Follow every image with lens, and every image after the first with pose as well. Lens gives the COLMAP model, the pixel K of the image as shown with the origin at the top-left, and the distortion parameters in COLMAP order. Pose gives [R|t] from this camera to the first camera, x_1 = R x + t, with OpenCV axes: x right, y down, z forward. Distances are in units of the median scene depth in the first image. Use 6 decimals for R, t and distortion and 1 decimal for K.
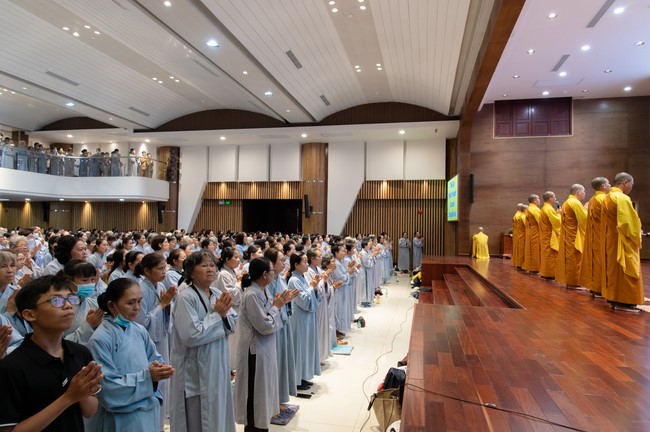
lens RADIAL K [[442.9, 0, 321.3], [0, 442.9, 216.3], [0, 0, 1]] dist [0.025906, -0.002520]
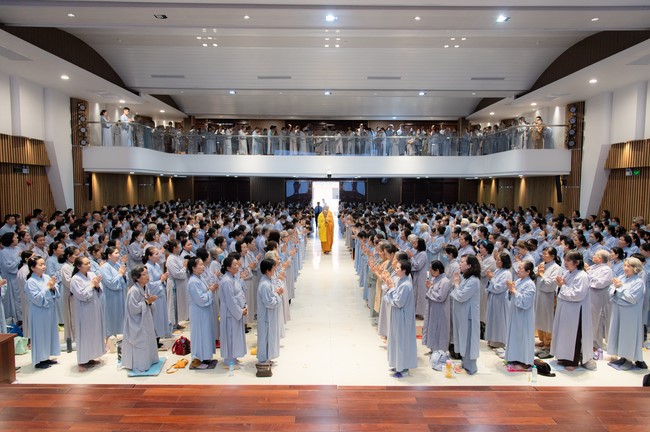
lens RADIAL K [[442.9, 0, 325.8], [0, 442.9, 217.9], [0, 0, 1]] dist [0.025906, -0.002520]
pose [[0.215704, 0.055793, -0.974863, 0.354337], [0.031706, 0.997440, 0.064101, -0.022029], [0.975944, -0.044736, 0.213383, 0.422542]]
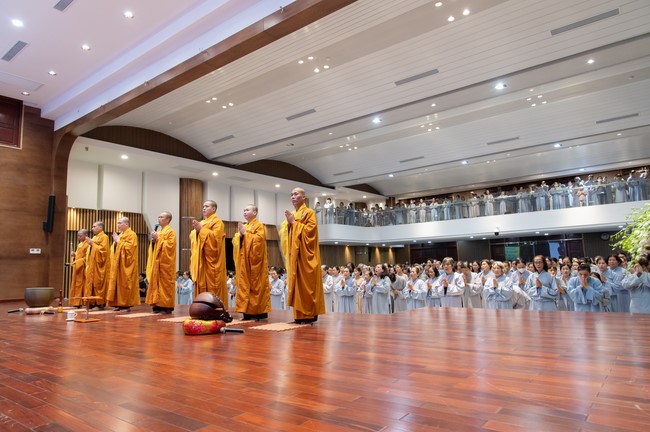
lens RADIAL K [[442.9, 0, 328.9], [0, 442.9, 216.0], [0, 0, 1]] dist [0.025906, -0.002520]
pose [[-0.456018, -0.074129, -0.886878, 0.462676], [0.074993, 0.989780, -0.121291, -0.002284], [0.886805, -0.121821, -0.445799, 0.755625]]
